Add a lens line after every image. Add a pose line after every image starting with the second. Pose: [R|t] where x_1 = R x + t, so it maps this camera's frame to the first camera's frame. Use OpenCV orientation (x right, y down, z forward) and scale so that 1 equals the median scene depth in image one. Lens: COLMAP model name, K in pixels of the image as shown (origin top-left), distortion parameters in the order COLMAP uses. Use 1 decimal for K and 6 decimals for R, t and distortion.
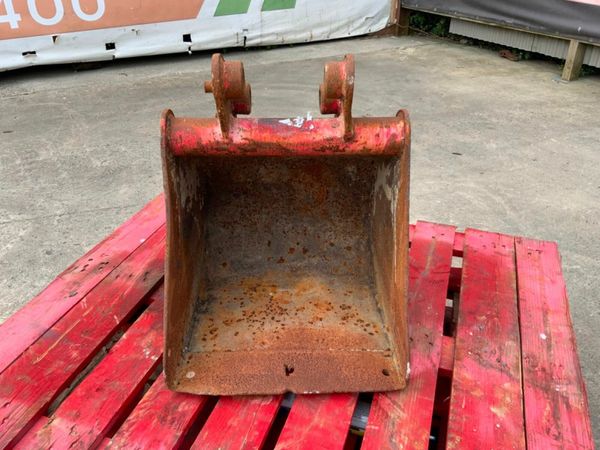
lens RADIAL K [[499.8, 0, 298.4], [0, 499.8, 224.4], [0, 0, 1]] dist [0.033642, -0.072756]
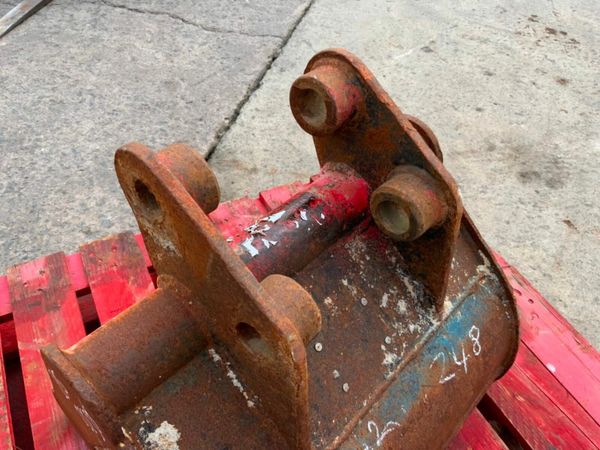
lens RADIAL K [[499.8, 0, 300.0], [0, 499.8, 224.8], [0, 0, 1]] dist [0.033642, -0.072756]
pose [[-0.693901, 0.490367, -0.527296, 0.168848], [-0.414012, 0.327446, 0.849337, -0.467537], [0.589148, 0.807663, -0.024198, 0.729245]]
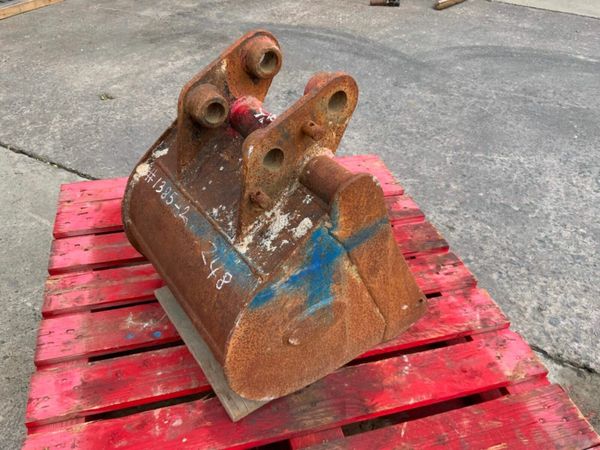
lens RADIAL K [[499.8, 0, 298.2], [0, 499.8, 224.4], [0, 0, 1]] dist [0.033642, -0.072756]
pose [[-0.562584, -0.528387, 0.635851, -0.524251], [0.390173, 0.508376, 0.767671, -0.578347], [-0.728879, 0.679971, -0.079842, 0.831201]]
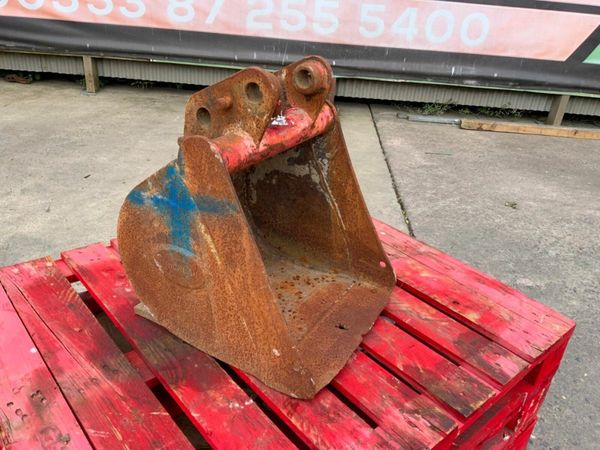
lens RADIAL K [[499.8, 0, 298.7], [0, 499.8, 222.7], [0, 0, 1]] dist [0.033642, -0.072756]
pose [[0.510841, -0.347713, 0.786218, -0.666878], [0.380417, 0.911567, 0.155976, -0.111139], [-0.770925, 0.219411, 0.597941, 0.244085]]
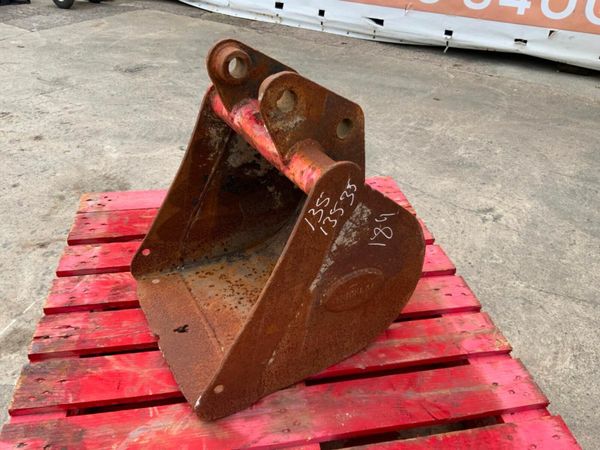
lens RADIAL K [[499.8, 0, 298.0], [0, 499.8, 223.7], [0, 0, 1]] dist [0.033642, -0.072756]
pose [[0.479675, 0.491980, -0.726545, 0.582169], [-0.480730, 0.840043, 0.251451, -0.223712], [0.734038, 0.228657, 0.639457, 0.321365]]
